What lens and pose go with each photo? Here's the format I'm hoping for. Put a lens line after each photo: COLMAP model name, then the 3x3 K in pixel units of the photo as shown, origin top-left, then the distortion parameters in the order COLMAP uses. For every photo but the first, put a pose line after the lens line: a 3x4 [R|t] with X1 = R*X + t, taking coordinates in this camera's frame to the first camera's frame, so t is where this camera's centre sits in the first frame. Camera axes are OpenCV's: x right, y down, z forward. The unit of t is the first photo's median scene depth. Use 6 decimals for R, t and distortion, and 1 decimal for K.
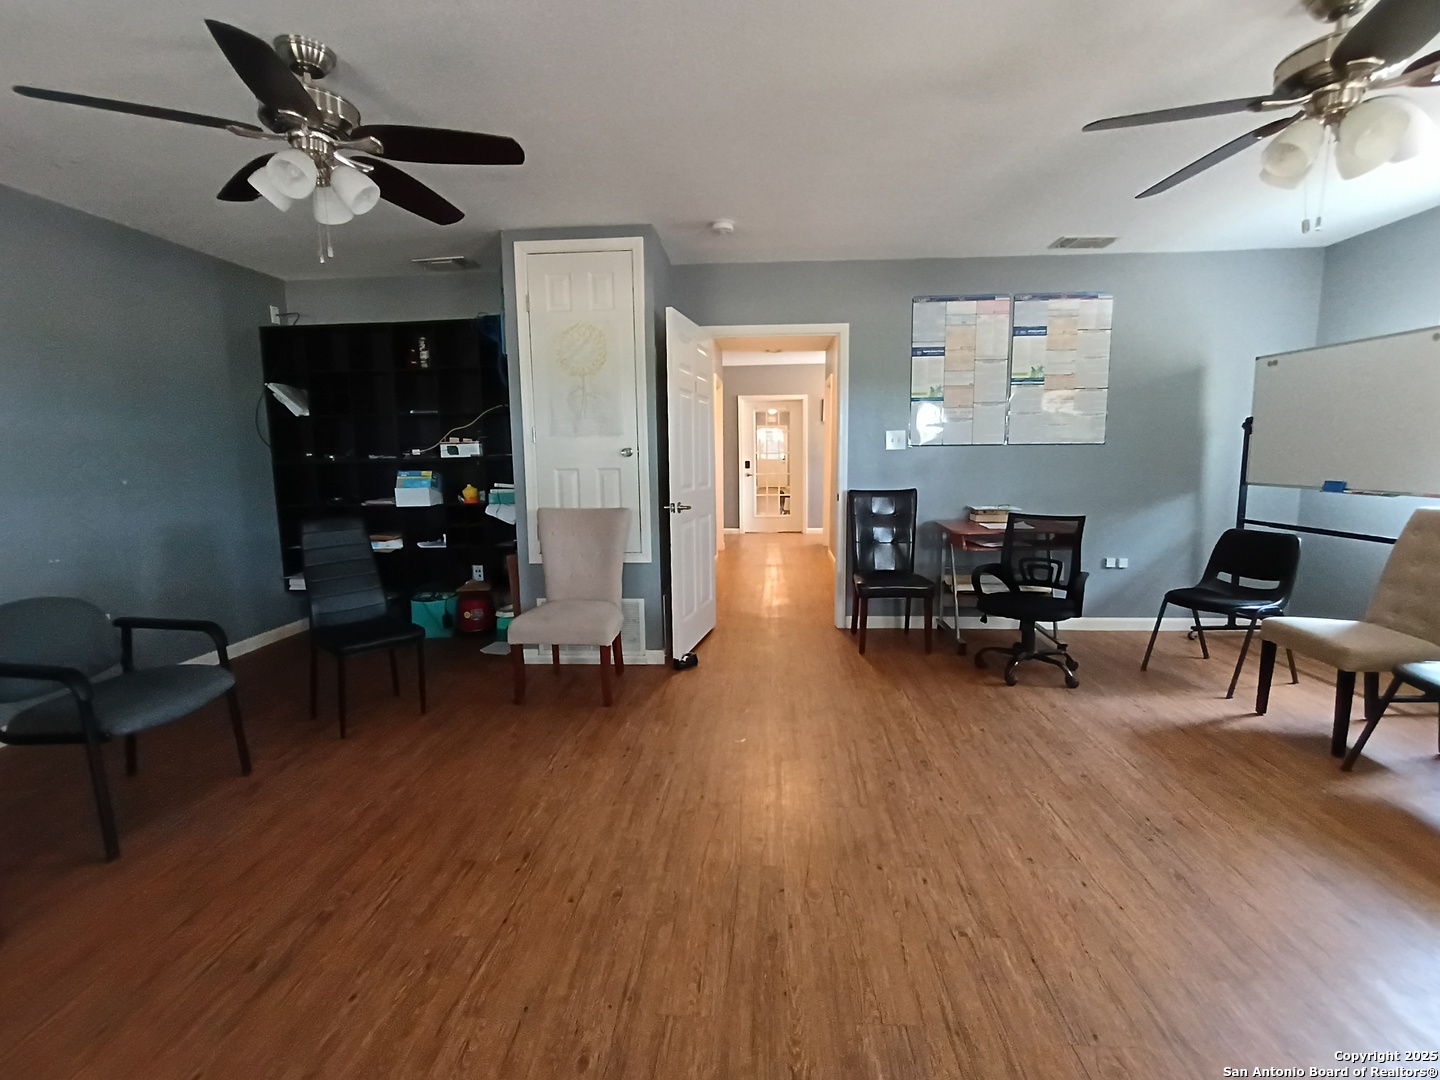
lens RADIAL K [[668.6, 0, 729.2], [0, 668.6, 538.9], [0, 0, 1]] dist [-0.004068, 0.000252]
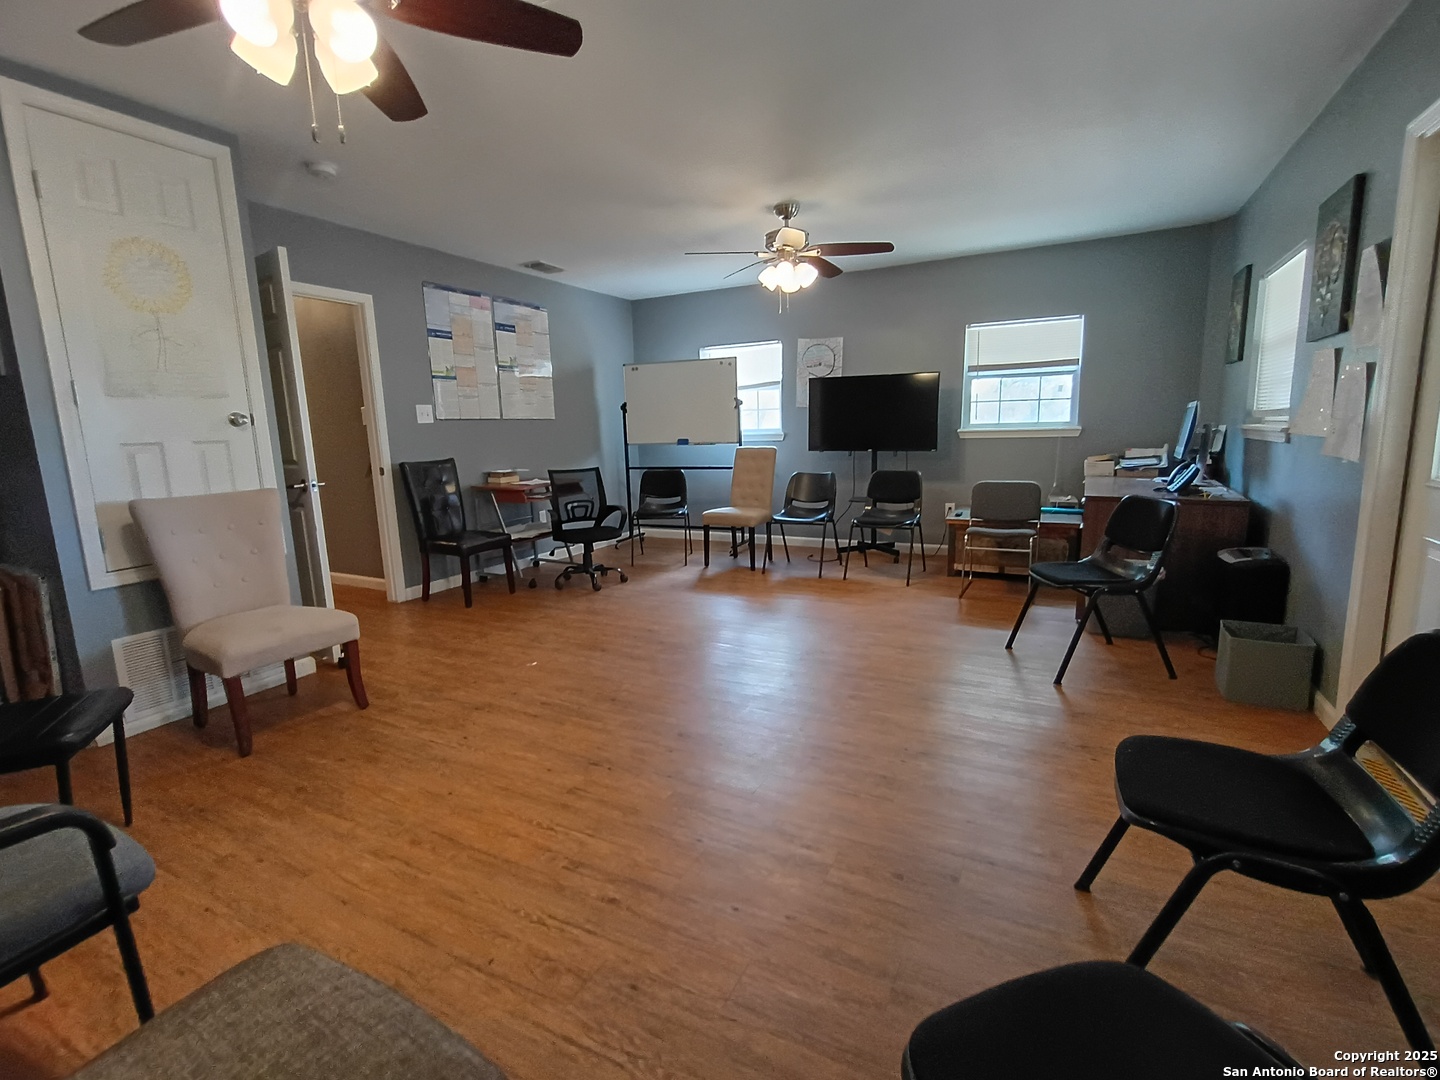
lens RADIAL K [[668.6, 0, 729.2], [0, 668.6, 538.9], [0, 0, 1]] dist [-0.004068, 0.000252]
pose [[0.388788, -0.151435, 0.908797, -0.693450], [0.145760, 0.984087, 0.101624, 0.013321], [-0.909724, 0.092956, 0.404675, 0.179495]]
